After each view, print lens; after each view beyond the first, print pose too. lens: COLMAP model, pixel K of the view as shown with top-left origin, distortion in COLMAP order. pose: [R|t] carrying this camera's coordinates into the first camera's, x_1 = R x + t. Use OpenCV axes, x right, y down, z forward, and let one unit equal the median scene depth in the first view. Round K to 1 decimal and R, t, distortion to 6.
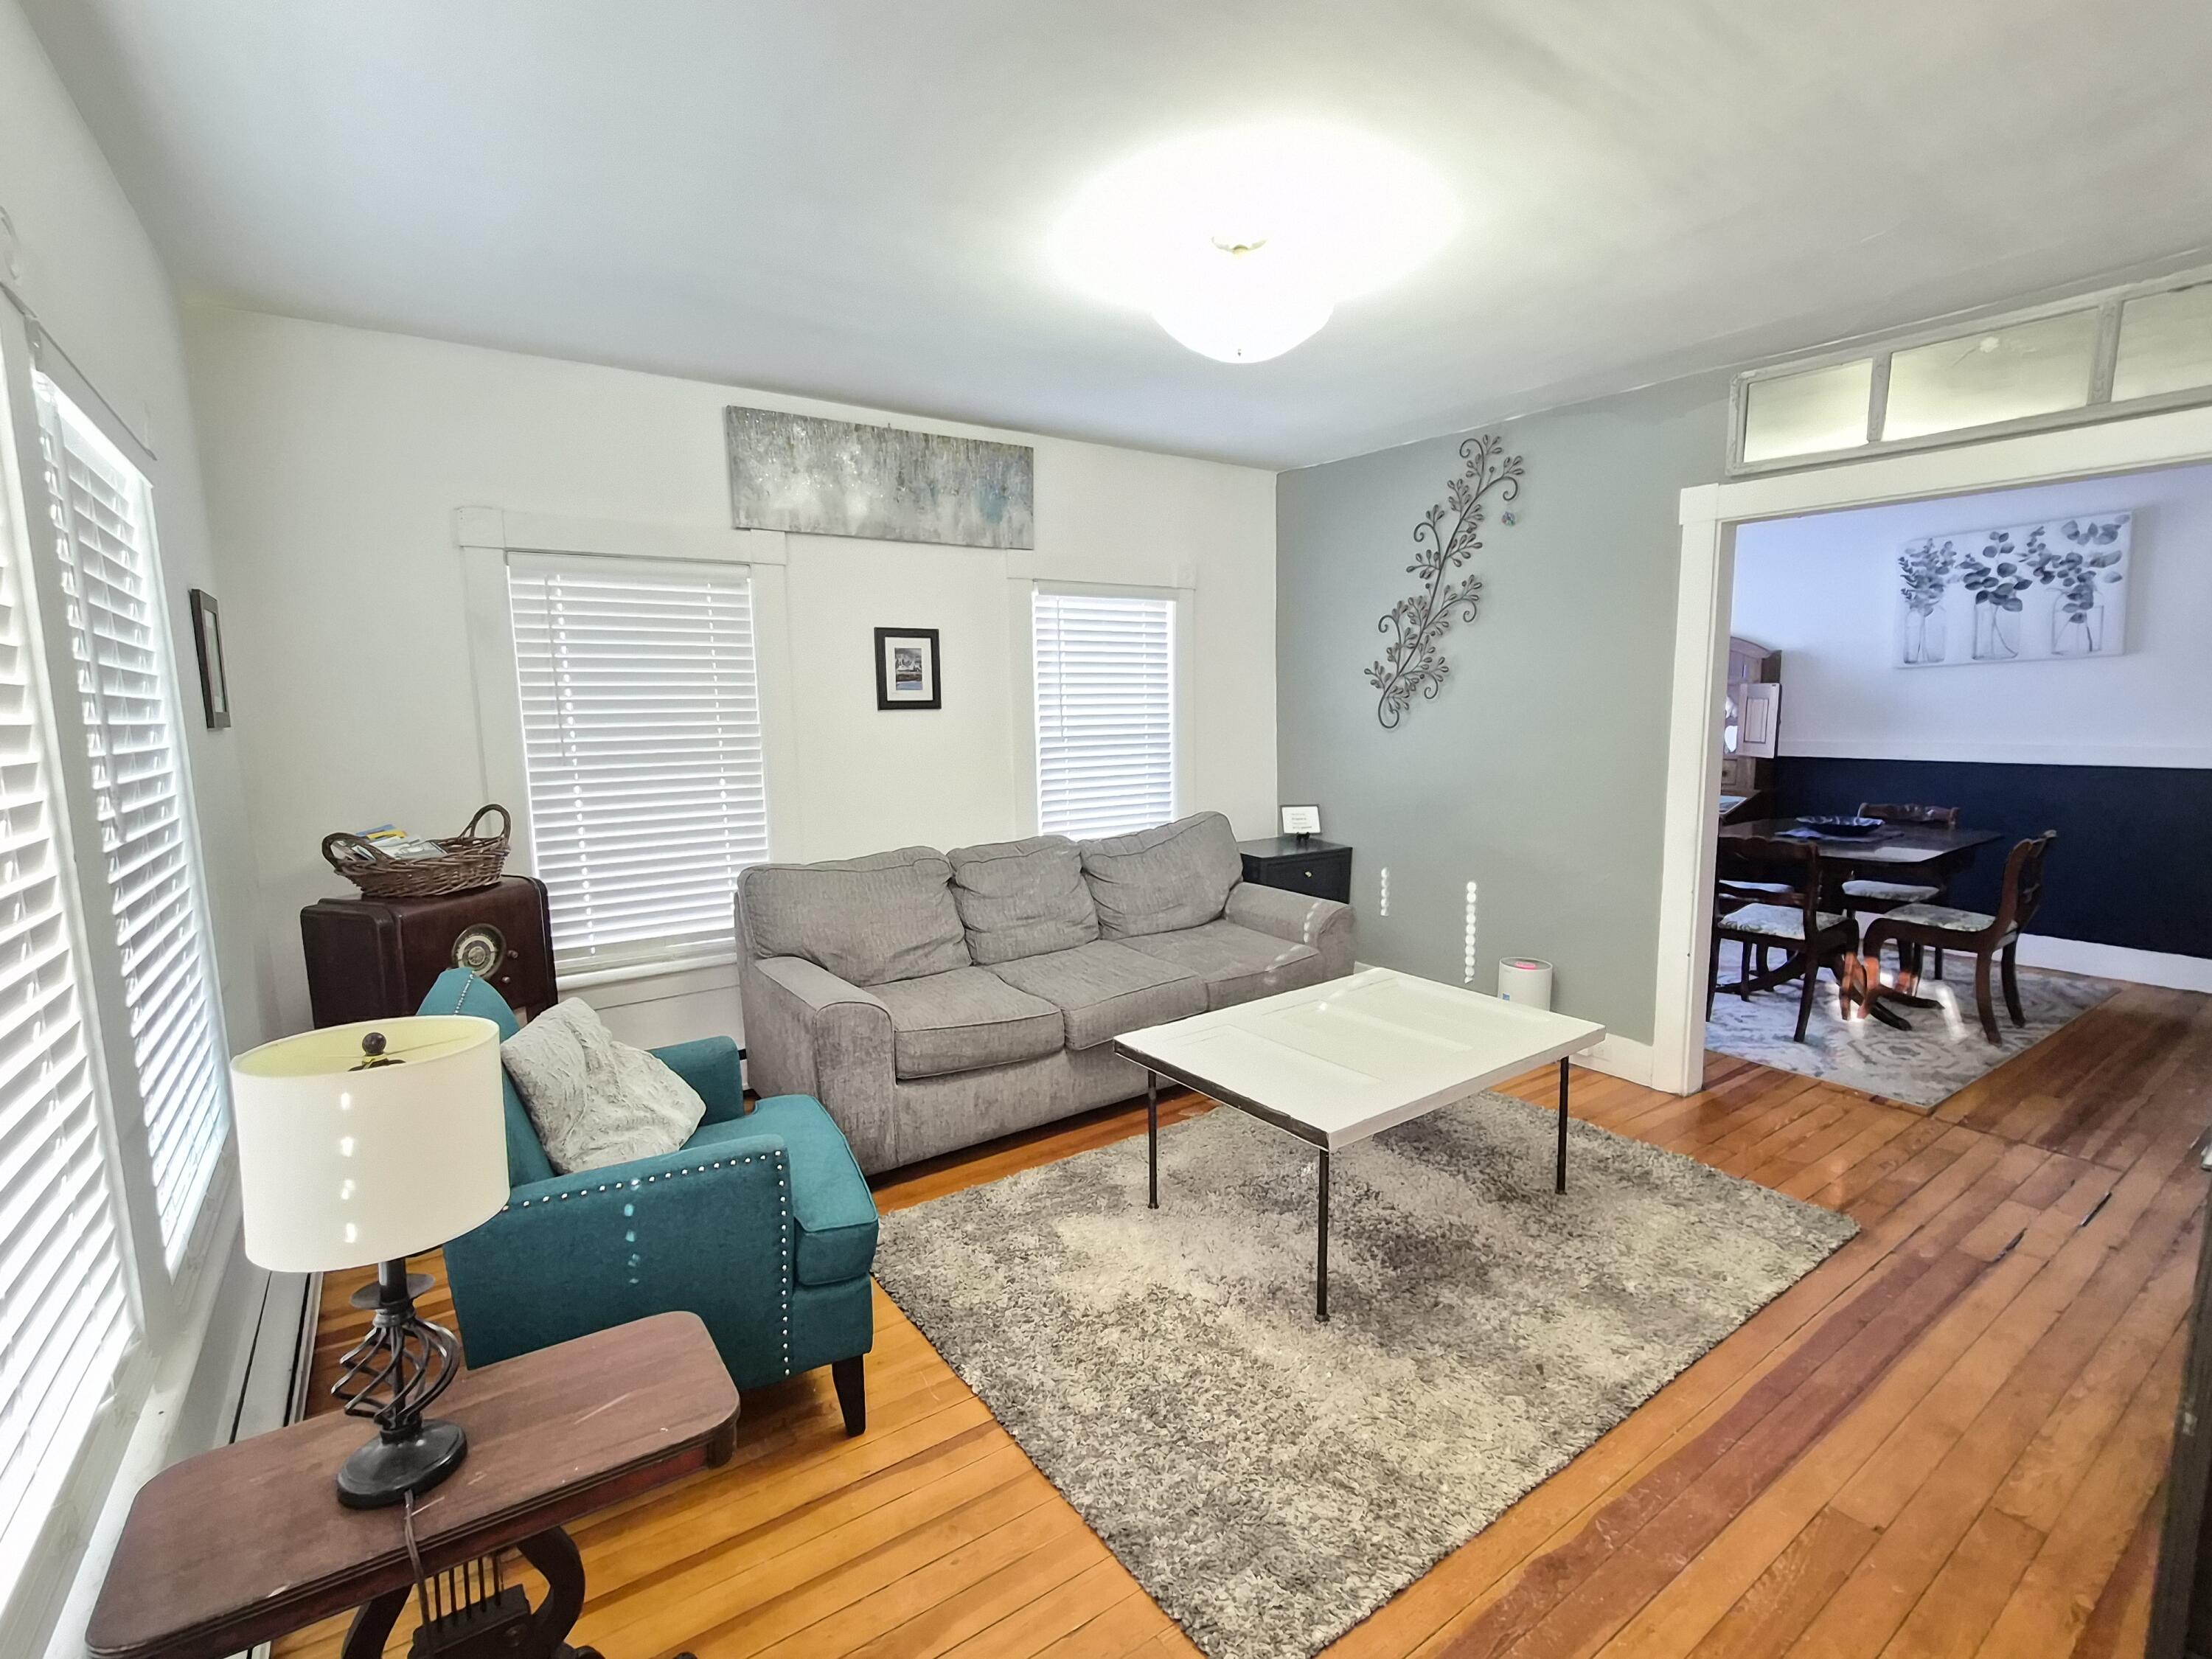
lens RADIAL K [[979.7, 0, 1111.5], [0, 979.7, 816.9], [0, 0, 1]] dist [-0.008426, 0.000340]
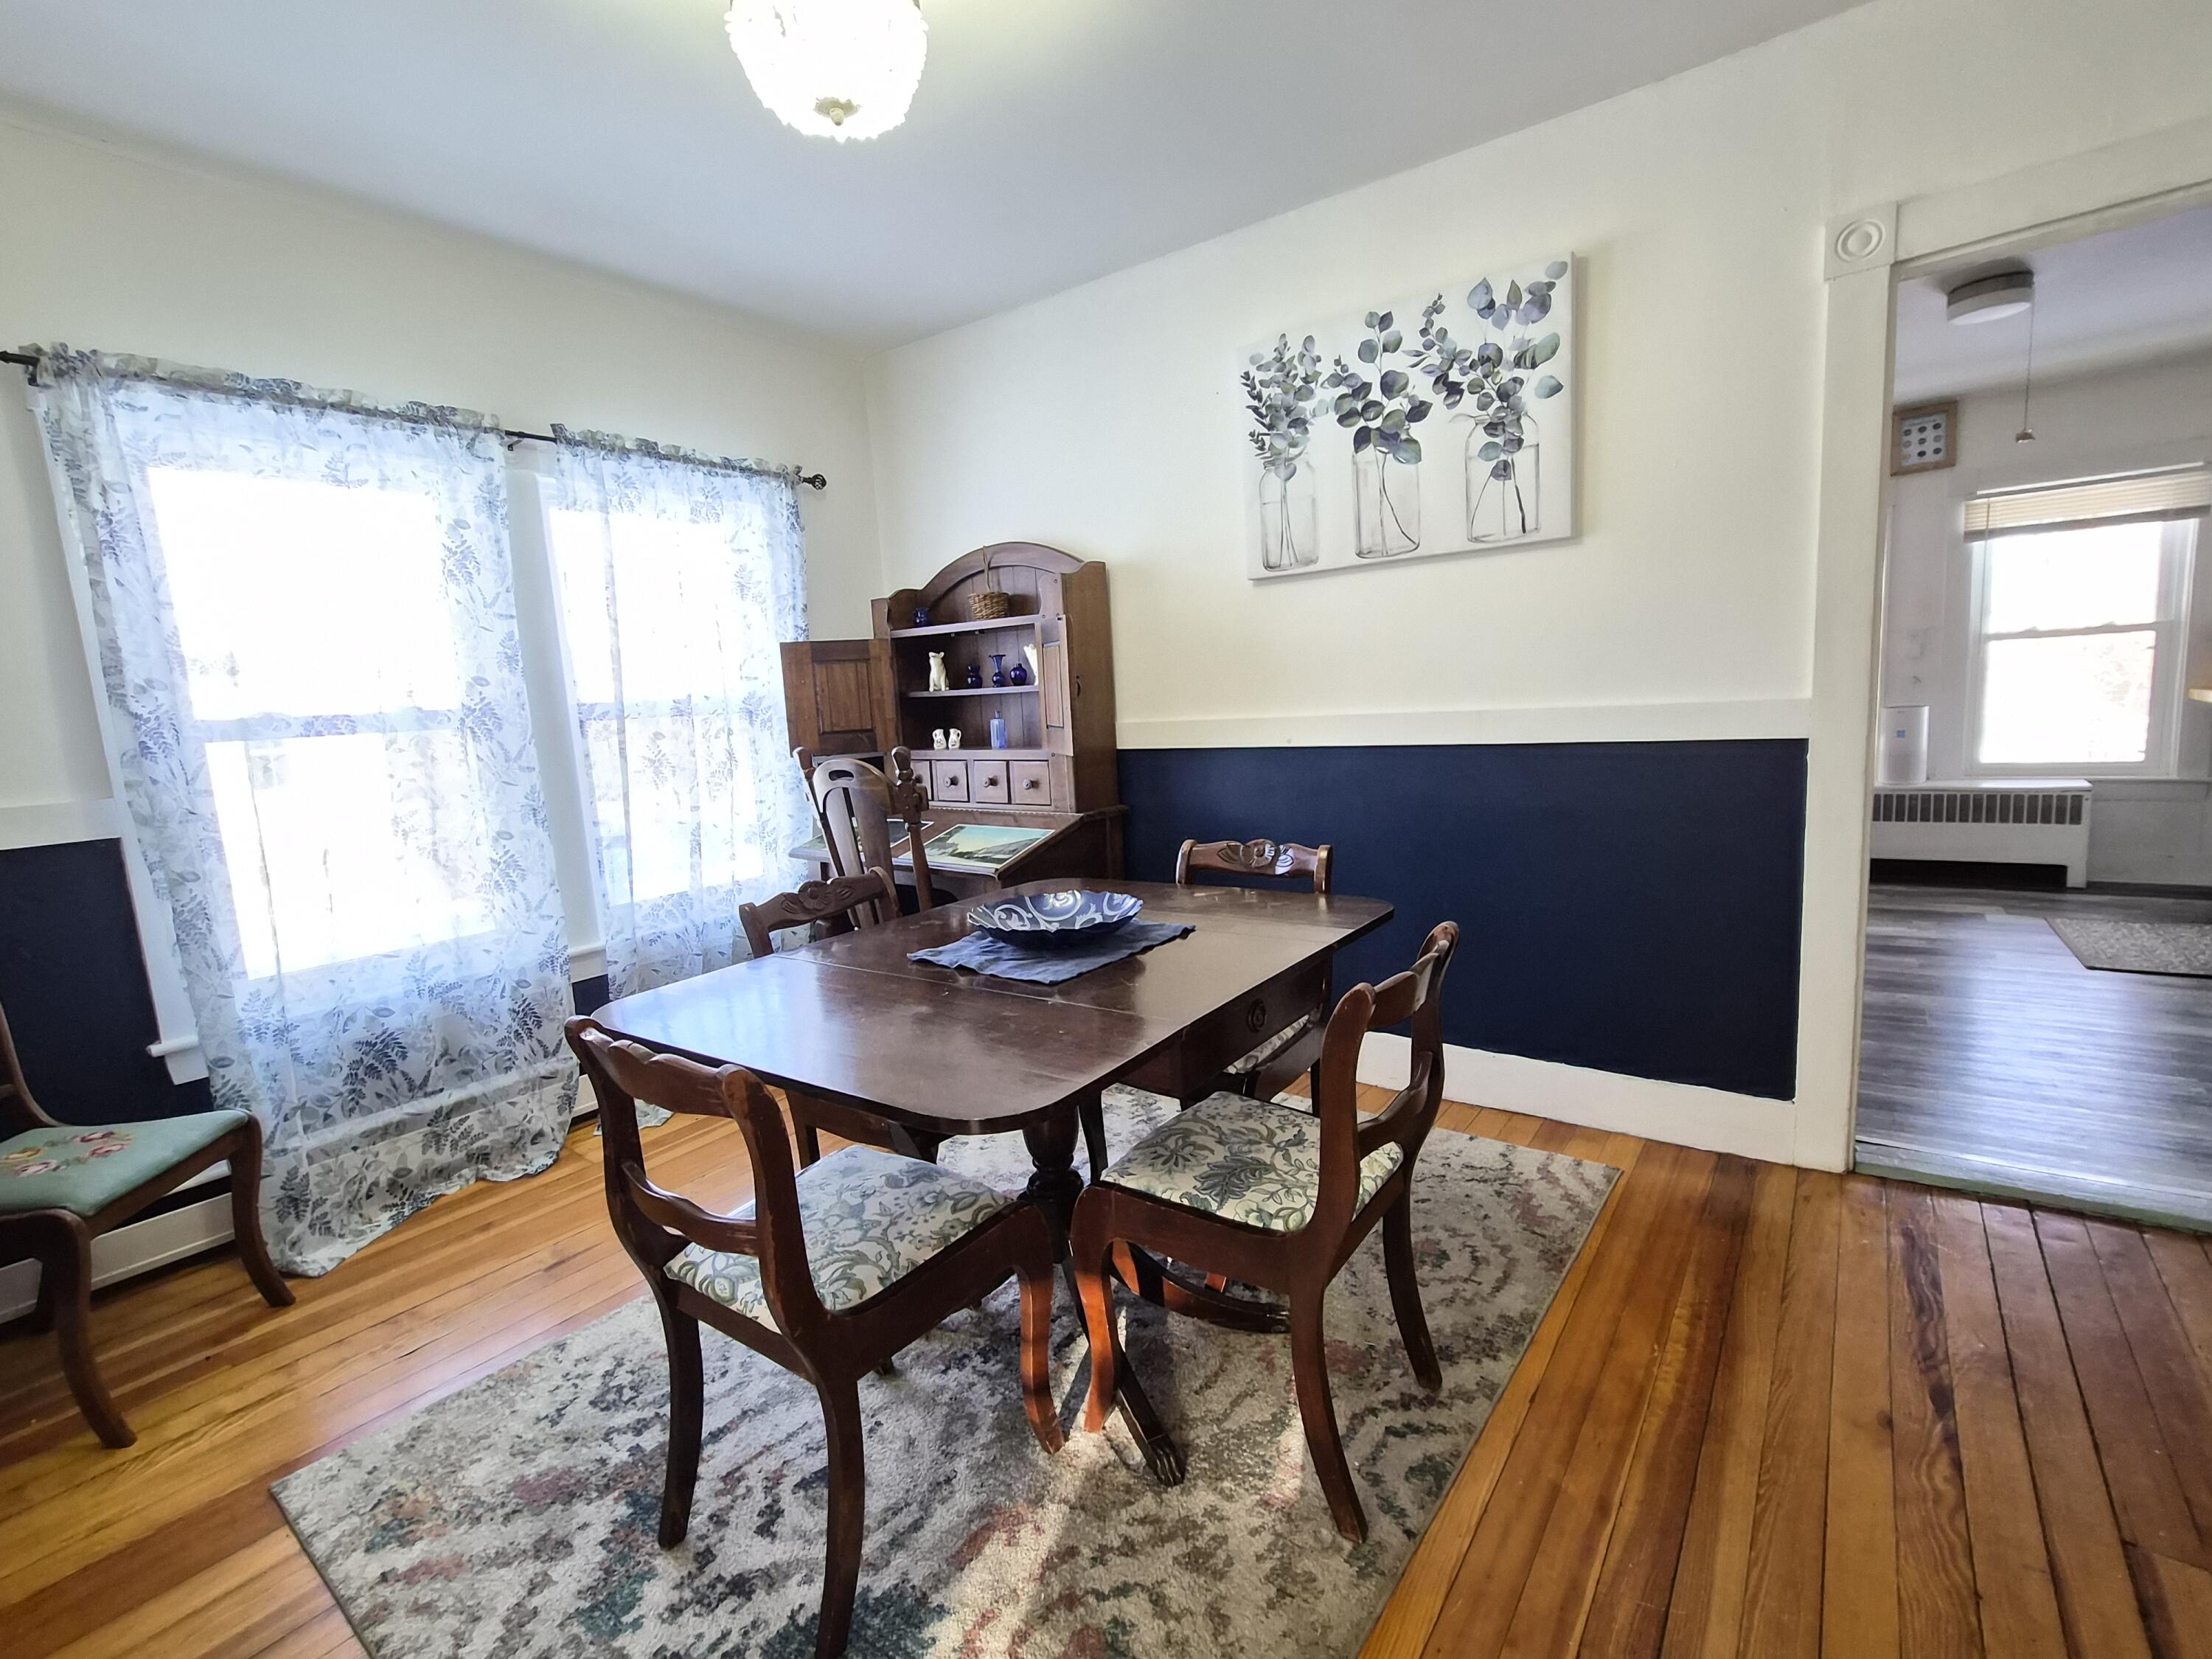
lens RADIAL K [[1016.9, 0, 1106.0], [0, 1016.9, 829.5], [0, 0, 1]] dist [-0.000710, 0.000803]
pose [[0.942298, -0.084991, 0.323807, 0.578498], [0.072959, 0.996124, 0.049142, -0.051286], [-0.326728, -0.022682, 0.944846, 0.527493]]
